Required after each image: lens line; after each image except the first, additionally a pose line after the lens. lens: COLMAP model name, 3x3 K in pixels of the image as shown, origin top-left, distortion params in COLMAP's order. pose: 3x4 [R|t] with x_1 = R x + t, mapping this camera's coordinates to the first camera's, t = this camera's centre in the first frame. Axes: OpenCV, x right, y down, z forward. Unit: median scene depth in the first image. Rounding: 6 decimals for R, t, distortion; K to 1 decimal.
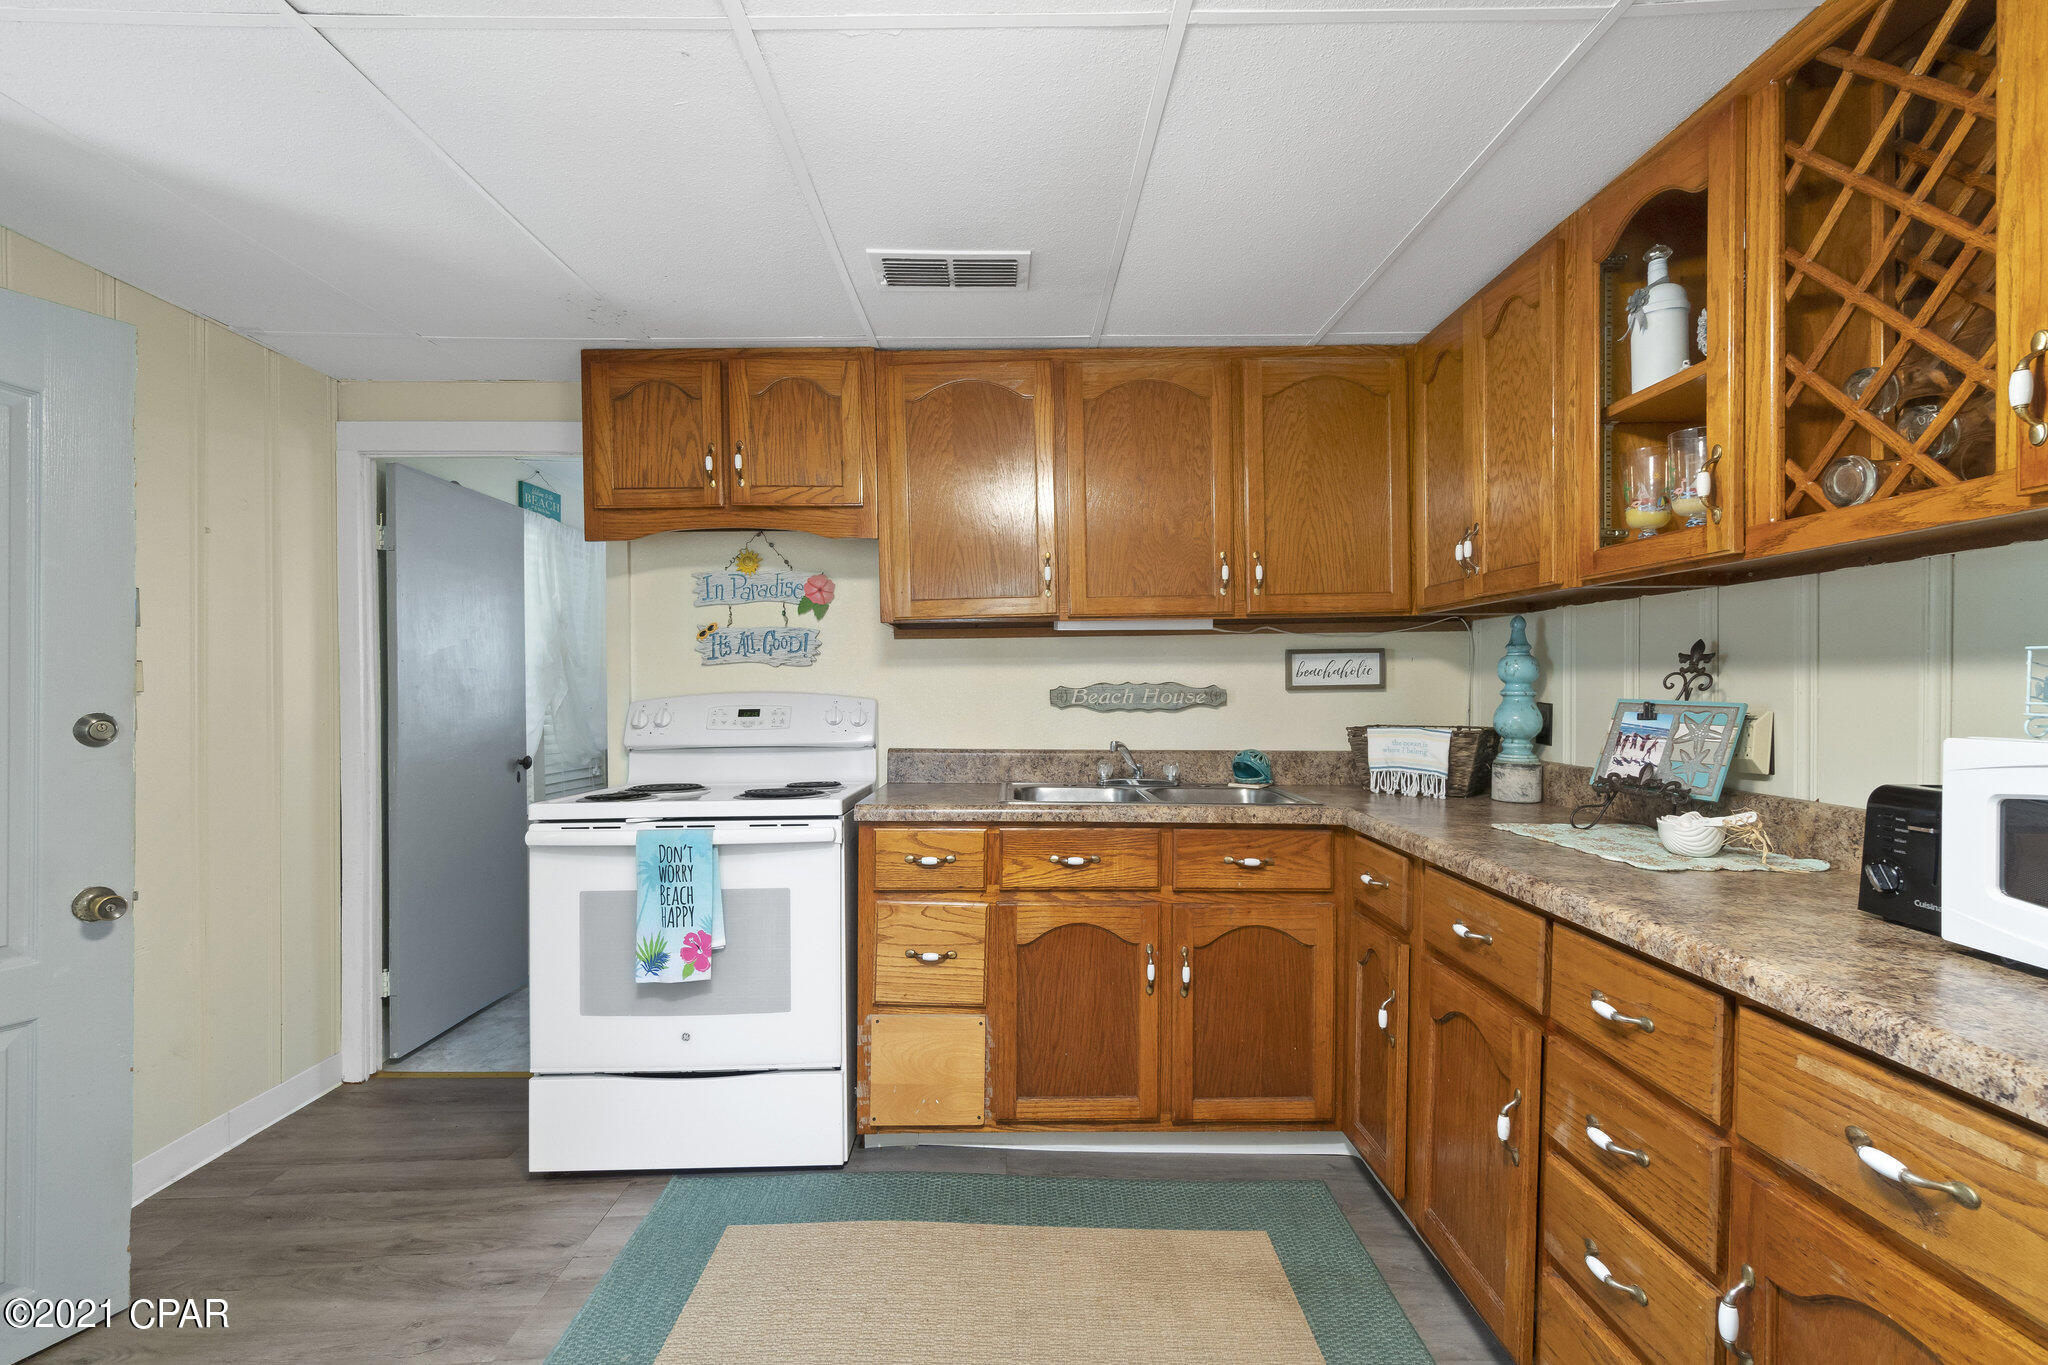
lens RADIAL K [[900.2, 0, 1020.5], [0, 900.2, 695.6], [0, 0, 1]] dist [0.000029, -0.000088]
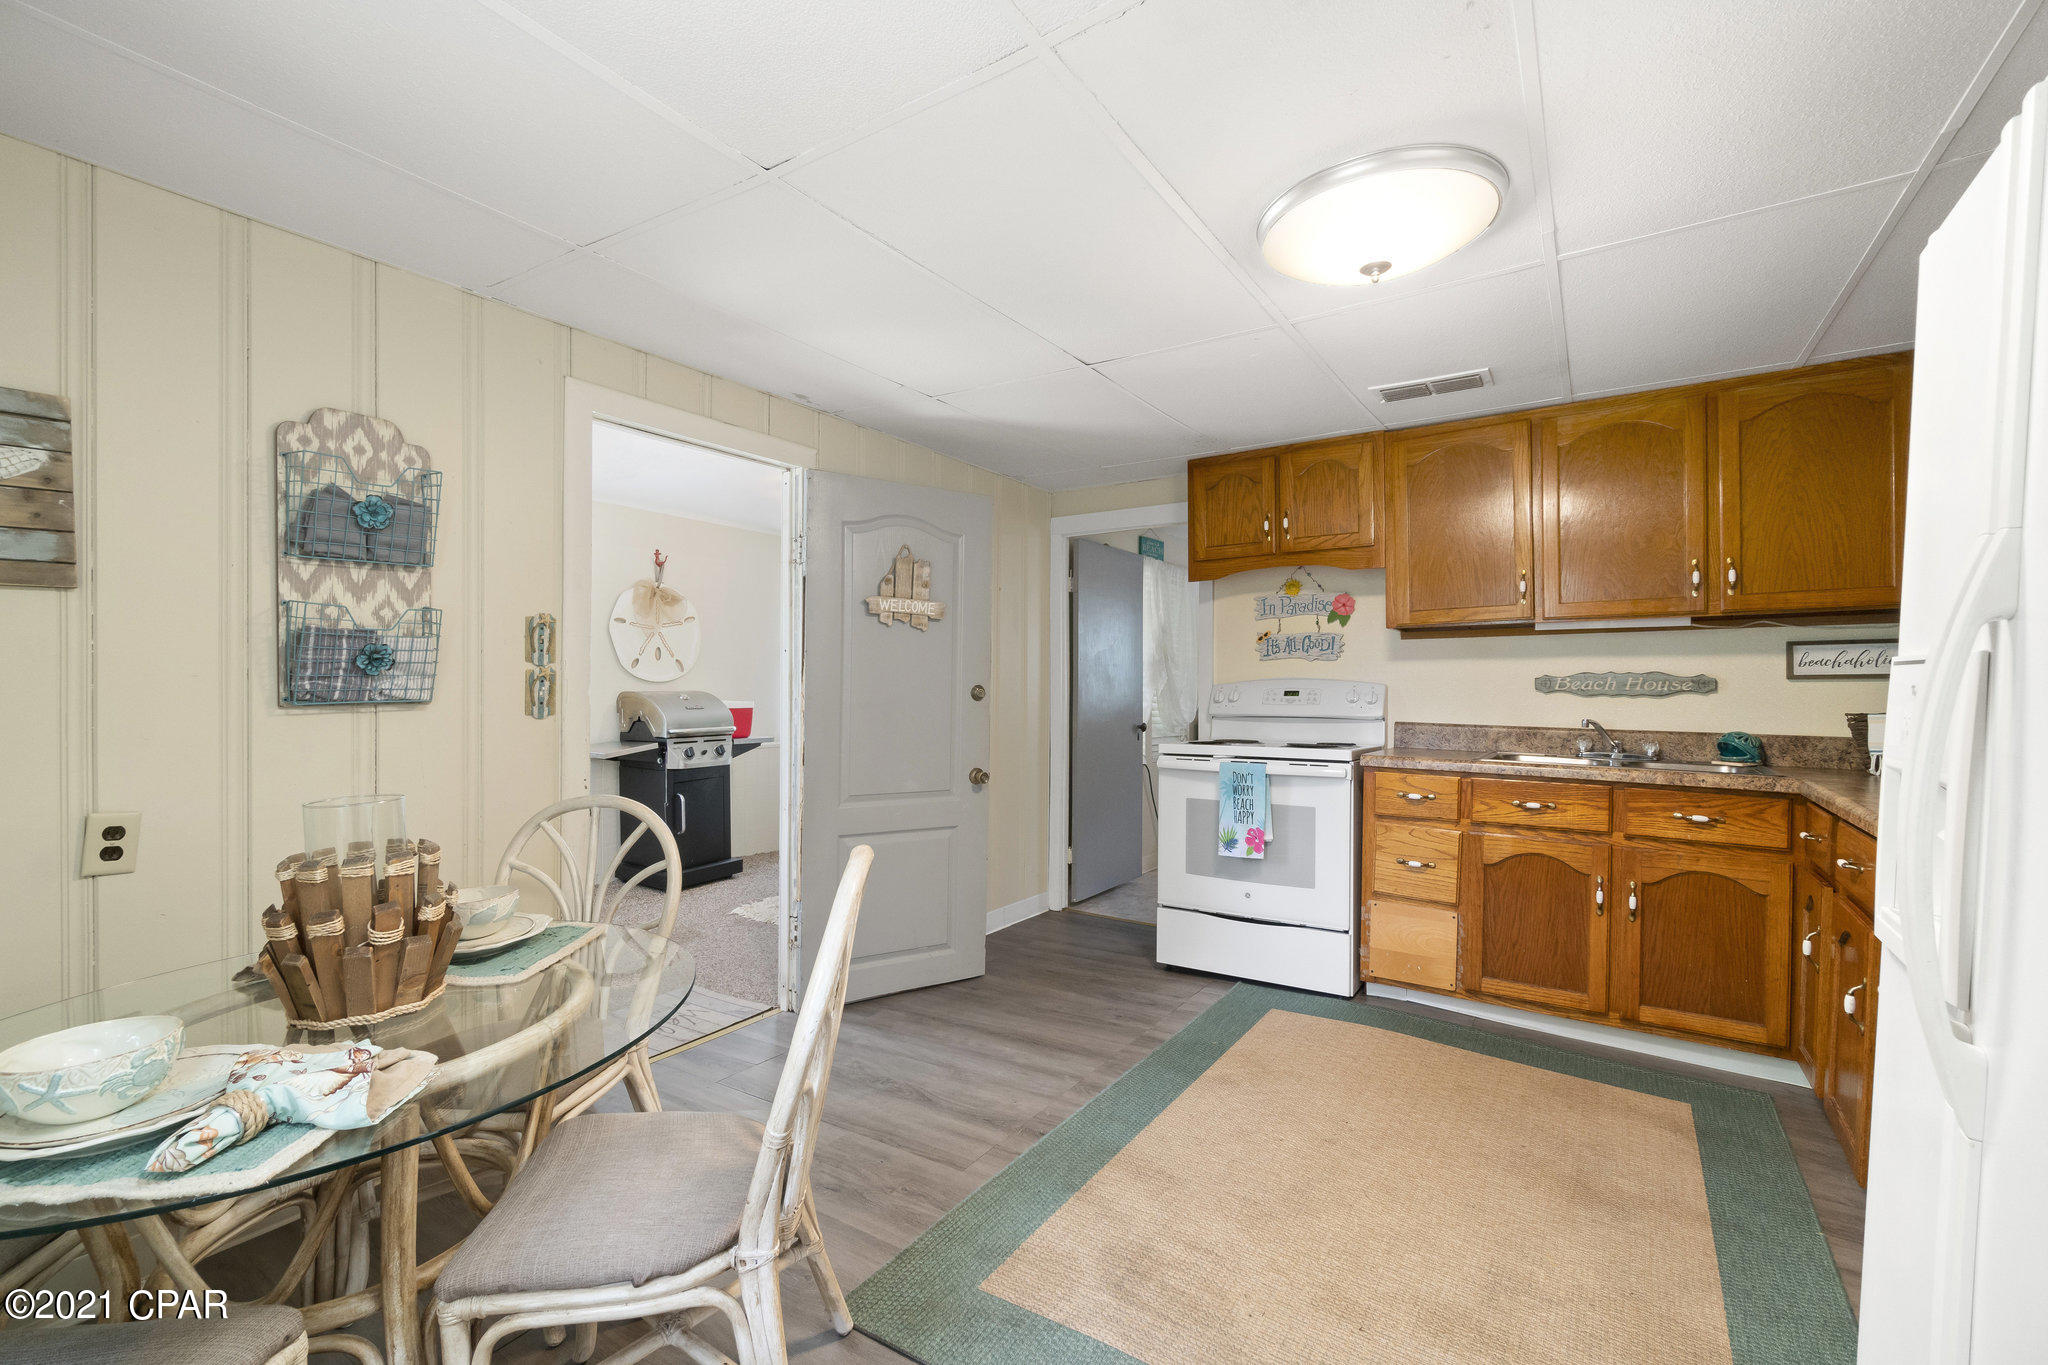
lens RADIAL K [[884.9, 0, 1031.6], [0, 884.9, 691.2], [0, 0, 1]] dist [-0.001397, 0.000004]
pose [[0.830868, 0.011050, -0.556359, 0.152939], [-0.011711, 0.999929, 0.002371, 0.019122], [0.556346, 0.004546, 0.830939, -0.443721]]
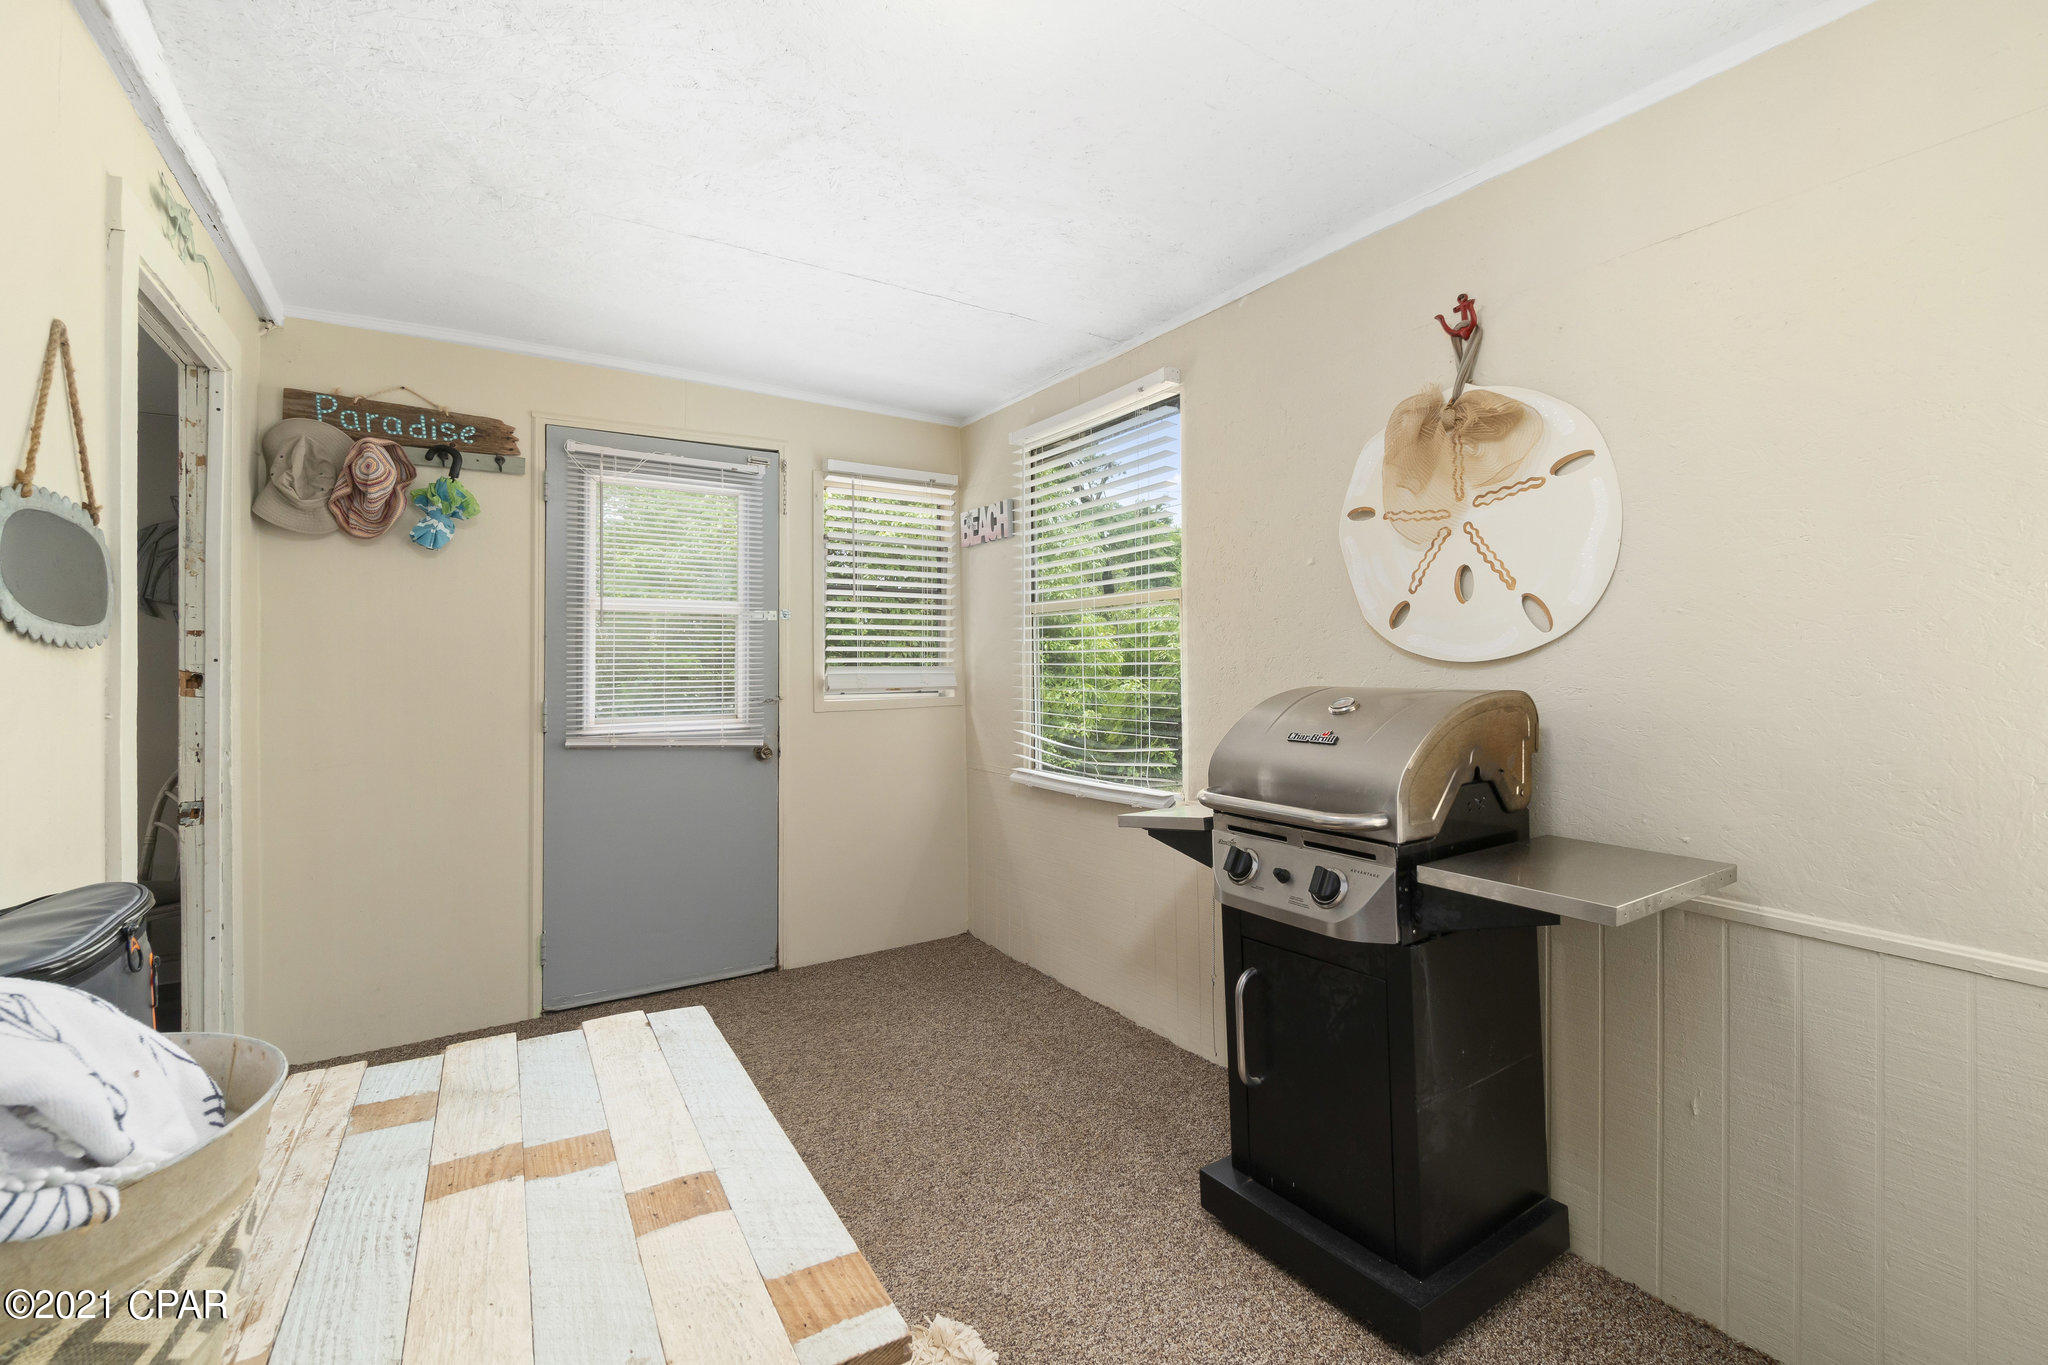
lens RADIAL K [[883.6, 0, 1026.3], [0, 883.6, 667.7], [0, 0, 1]] dist [-0.001945, -0.000345]
pose [[-0.858108, 0.002362, -0.513464, -1.076559], [-0.003030, 0.999949, 0.009663, 0.009158], [0.513461, 0.009848, -0.858057, 1.286649]]
